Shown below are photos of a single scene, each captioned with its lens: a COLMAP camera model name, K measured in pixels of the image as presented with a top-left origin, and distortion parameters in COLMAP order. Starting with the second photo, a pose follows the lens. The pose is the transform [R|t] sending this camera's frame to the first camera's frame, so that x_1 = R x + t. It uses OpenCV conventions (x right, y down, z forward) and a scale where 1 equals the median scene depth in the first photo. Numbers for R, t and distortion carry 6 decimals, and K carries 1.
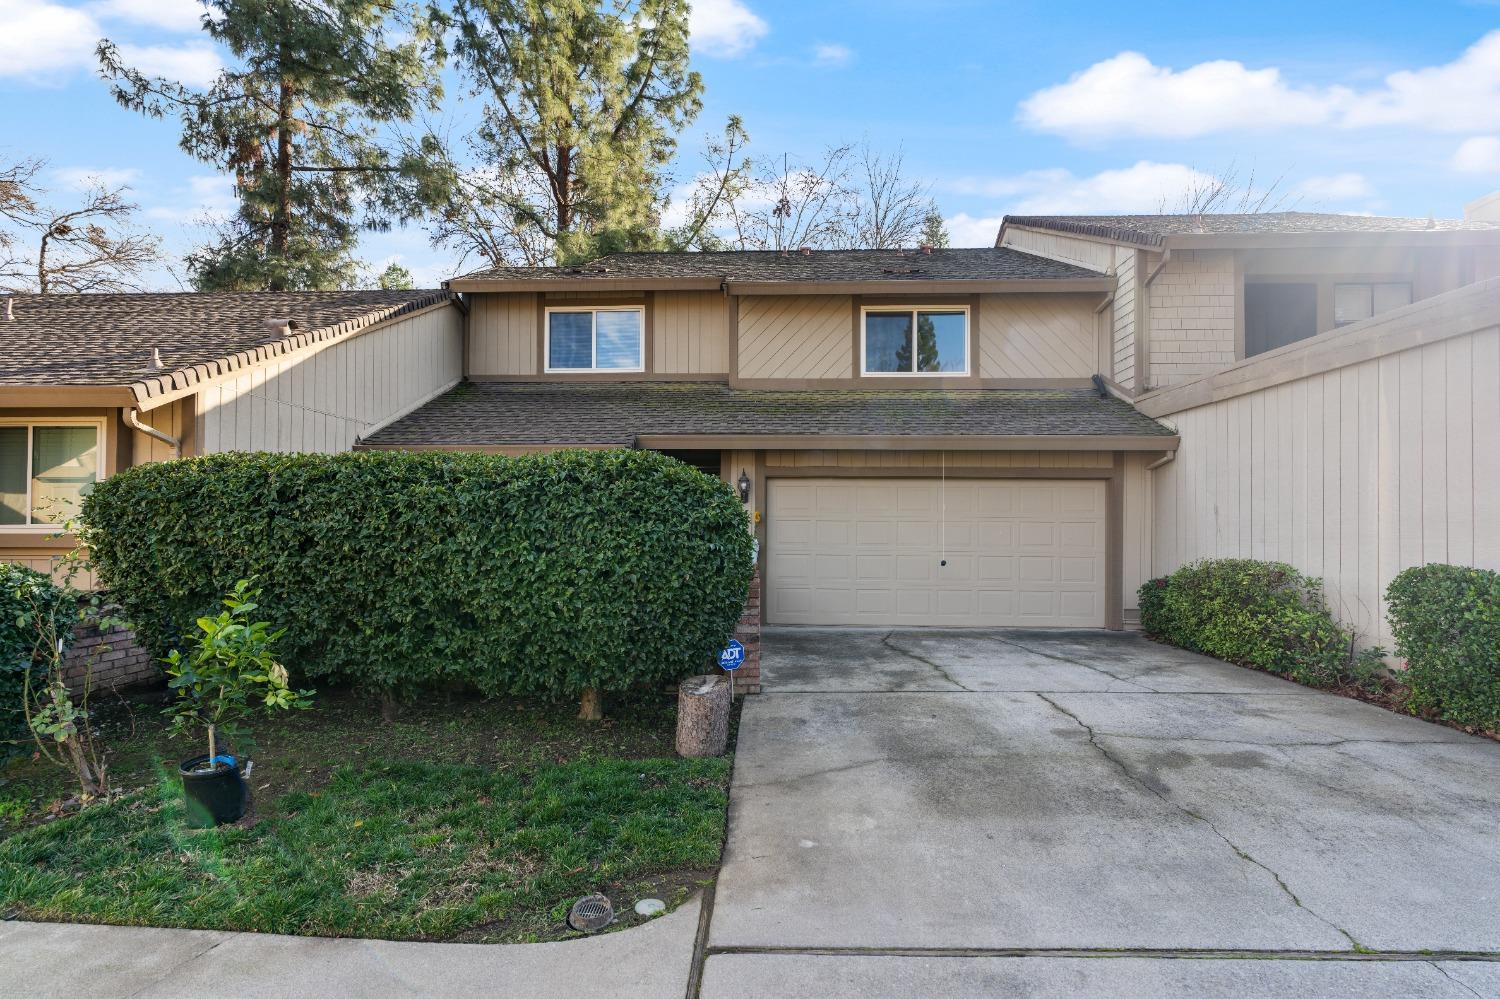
lens RADIAL K [[689.9, 0, 750.0], [0, 689.9, 499.5], [0, 0, 1]] dist [-0.001213, -0.000358]
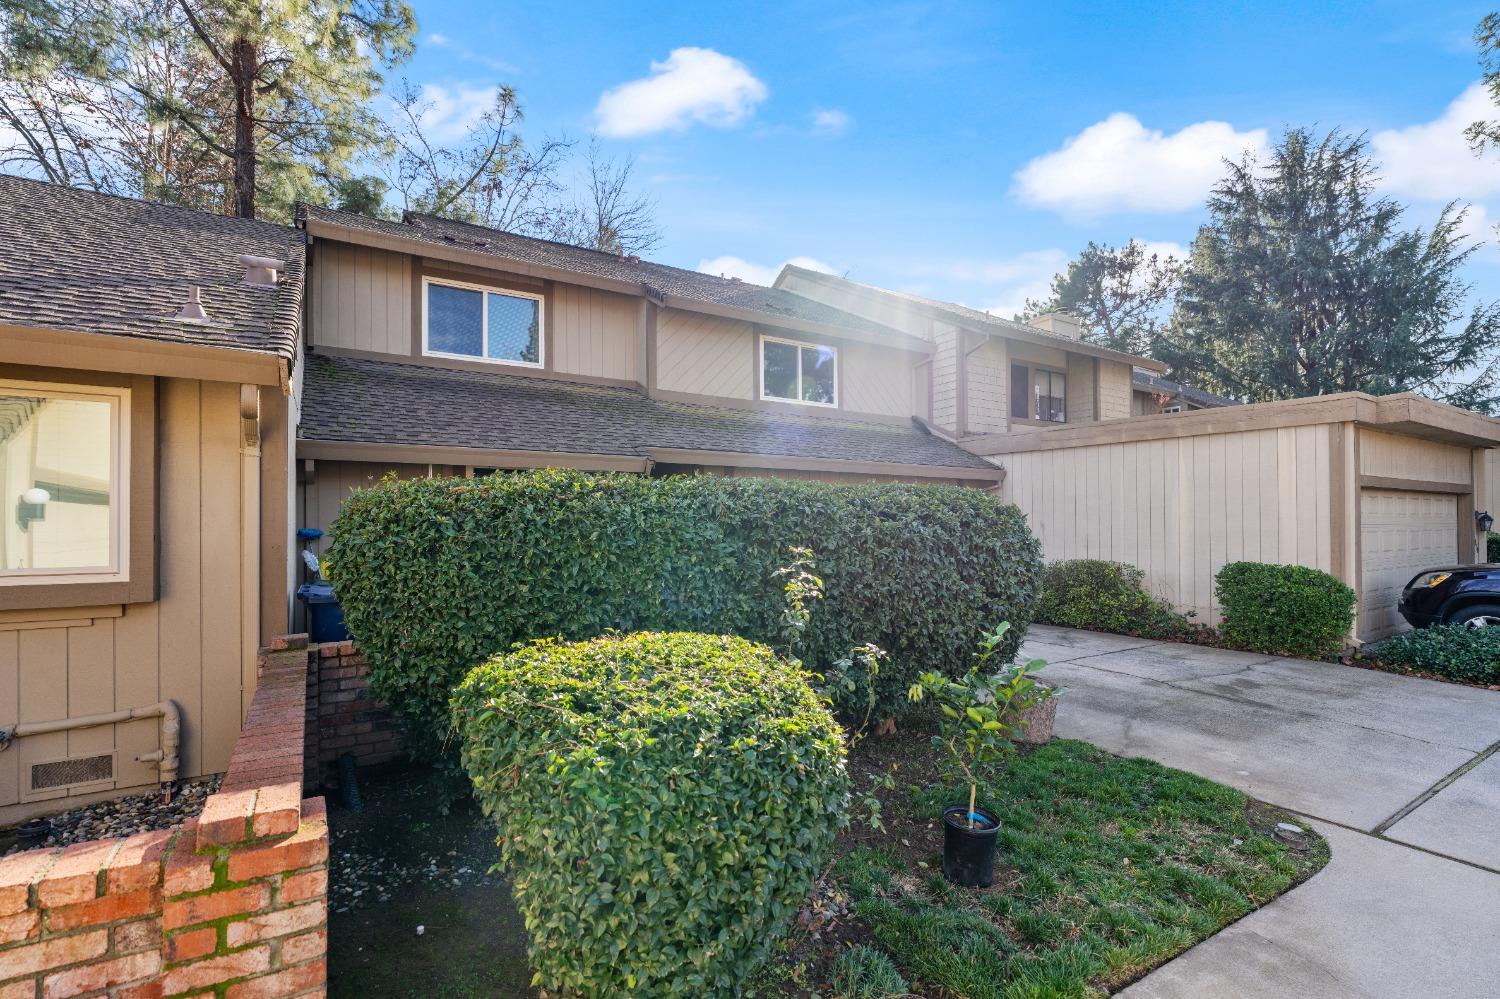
lens RADIAL K [[690.3, 0, 732.1], [0, 690.3, 494.0], [0, 0, 1]] dist [-0.003793, -0.000332]
pose [[0.831149, 0.019459, 0.555710, -0.608938], [-0.018926, 0.999798, -0.006703, -0.024624], [-0.555728, -0.004946, 0.831349, 0.142668]]
